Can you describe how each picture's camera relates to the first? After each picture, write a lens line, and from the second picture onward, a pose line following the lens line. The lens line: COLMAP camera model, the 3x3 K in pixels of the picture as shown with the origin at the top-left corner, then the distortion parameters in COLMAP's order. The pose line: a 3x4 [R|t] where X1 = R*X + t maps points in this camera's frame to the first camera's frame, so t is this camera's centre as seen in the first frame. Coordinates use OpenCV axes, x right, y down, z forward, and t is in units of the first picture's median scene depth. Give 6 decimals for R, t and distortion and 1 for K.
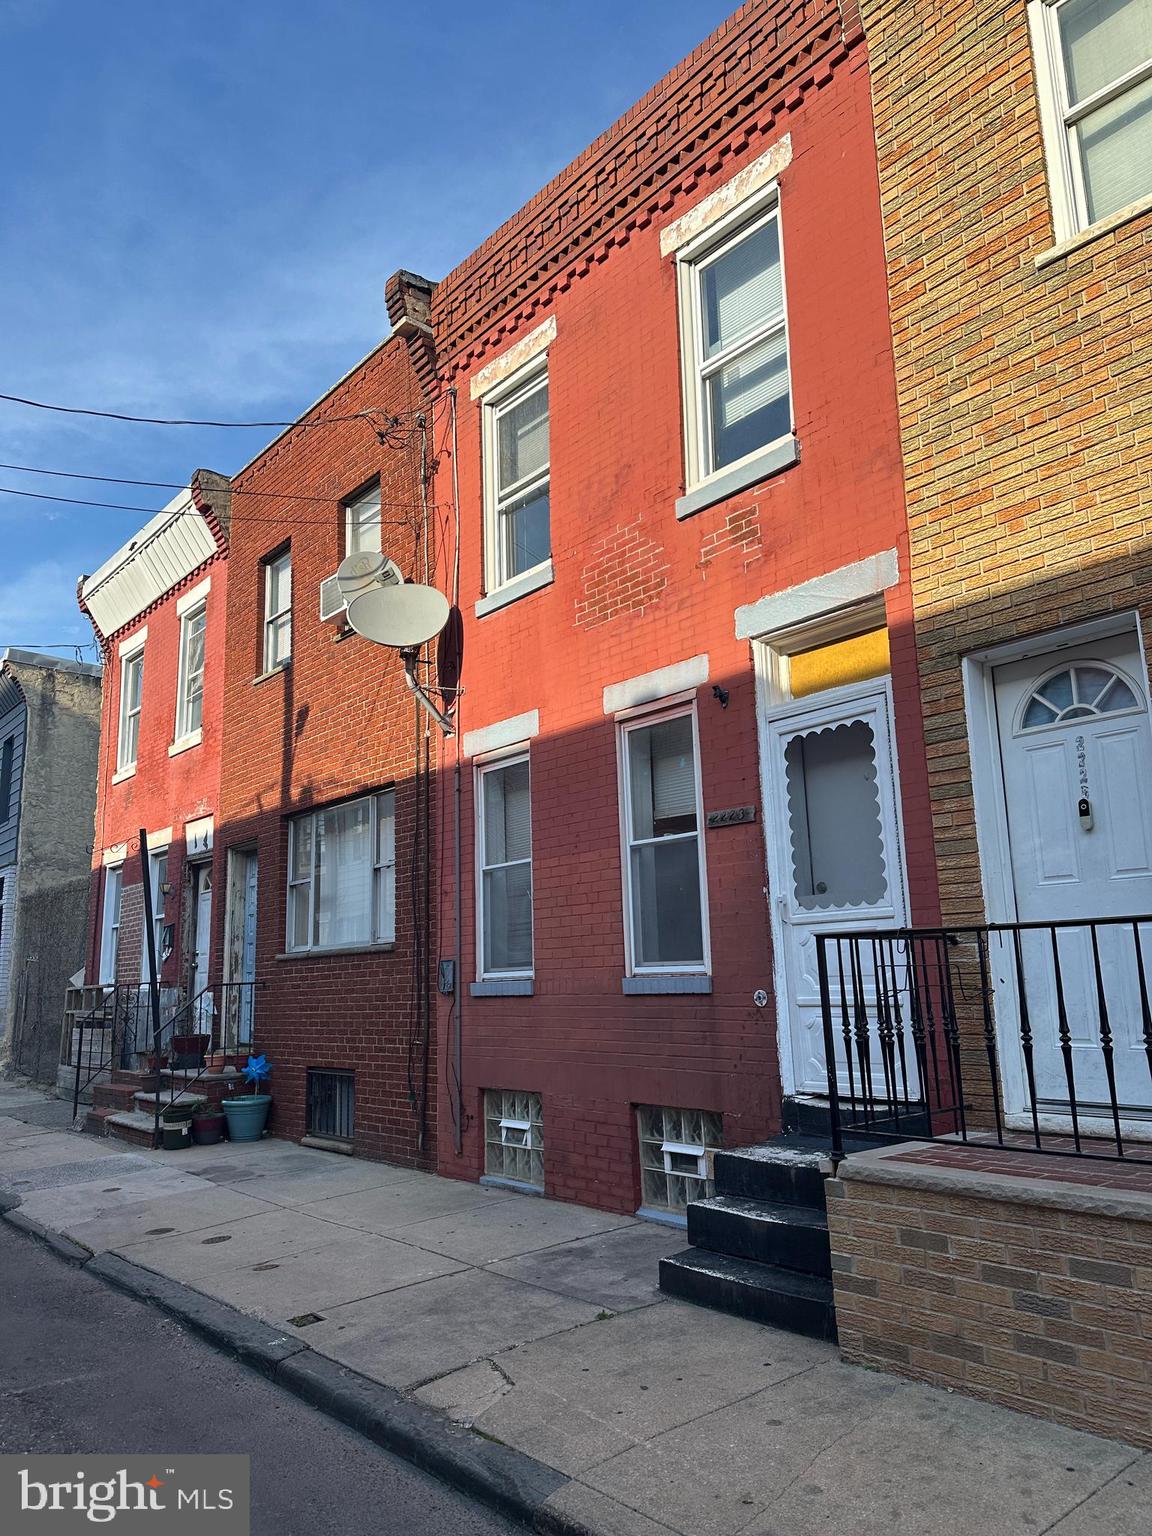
lens RADIAL K [[1078.3, 0, 574.2], [0, 1078.3, 812.1], [0, 0, 1]] dist [0.088190, -0.107358]
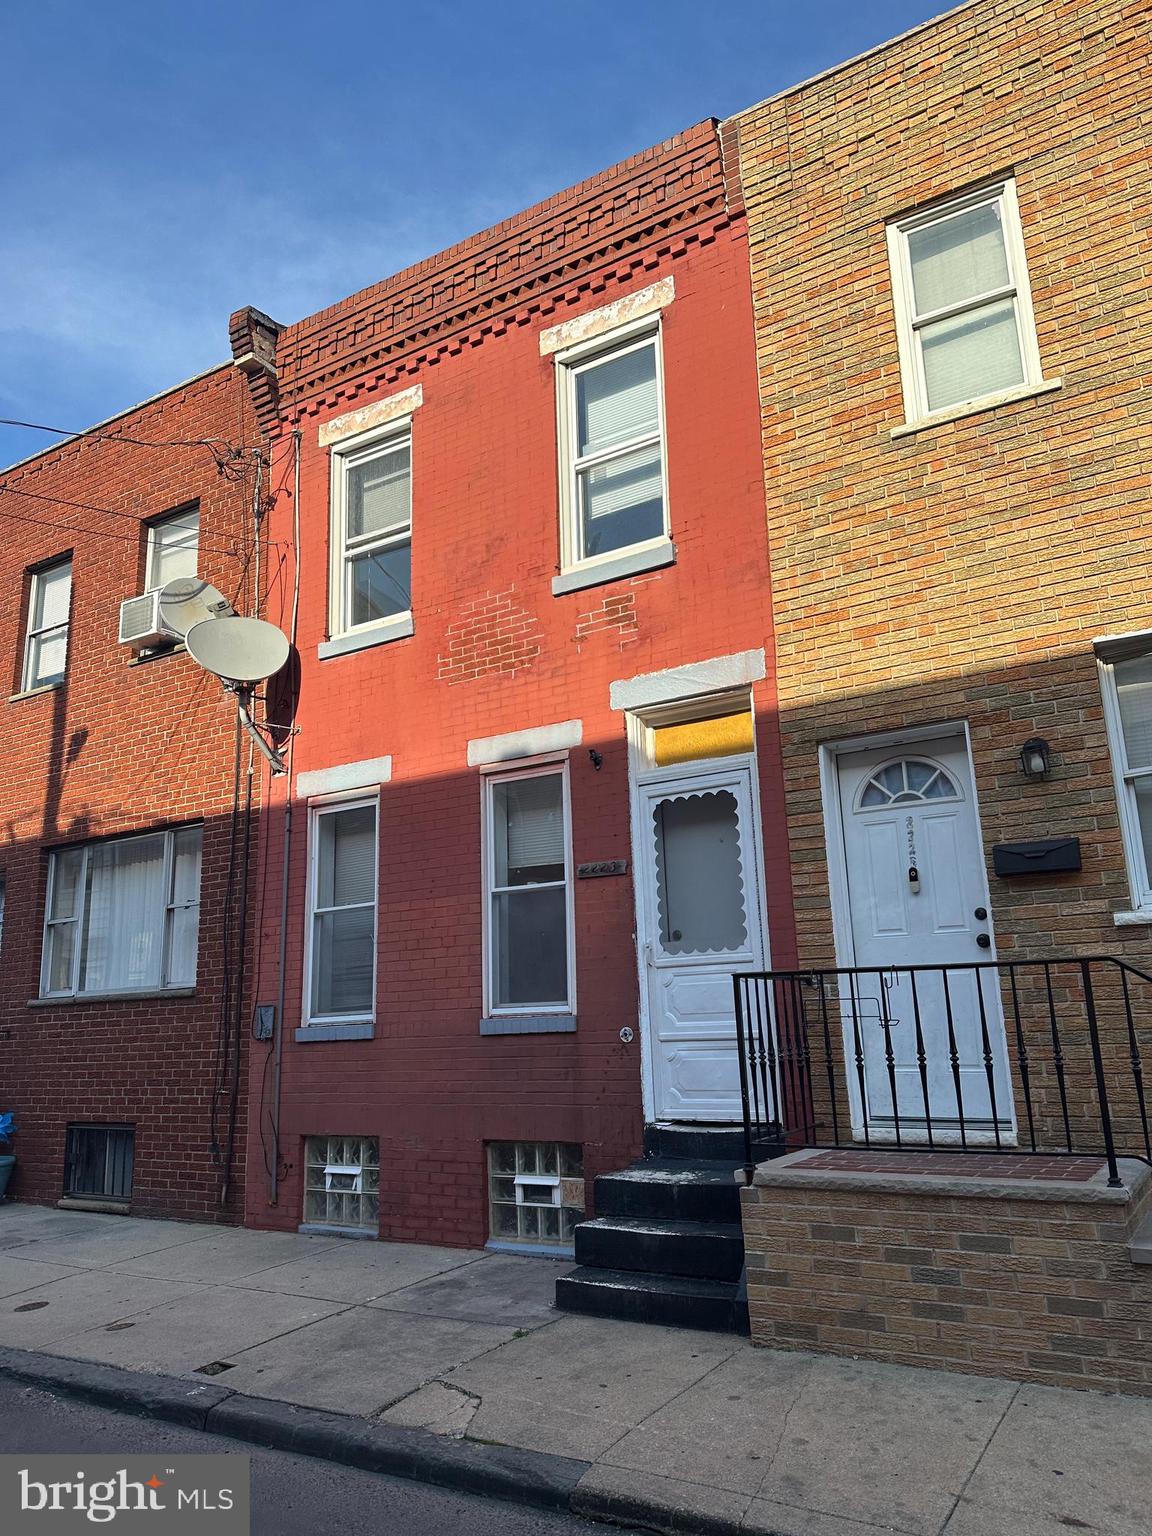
lens RADIAL K [[1064.9, 0, 609.6], [0, 1064.9, 817.1], [0, 0, 1]] dist [0.119049, -0.196469]
pose [[0.946653, 0.057826, 0.317025, -0.195993], [-0.043820, 0.997730, -0.051138, 0.006651], [-0.319263, 0.034518, 0.947037, -0.033123]]
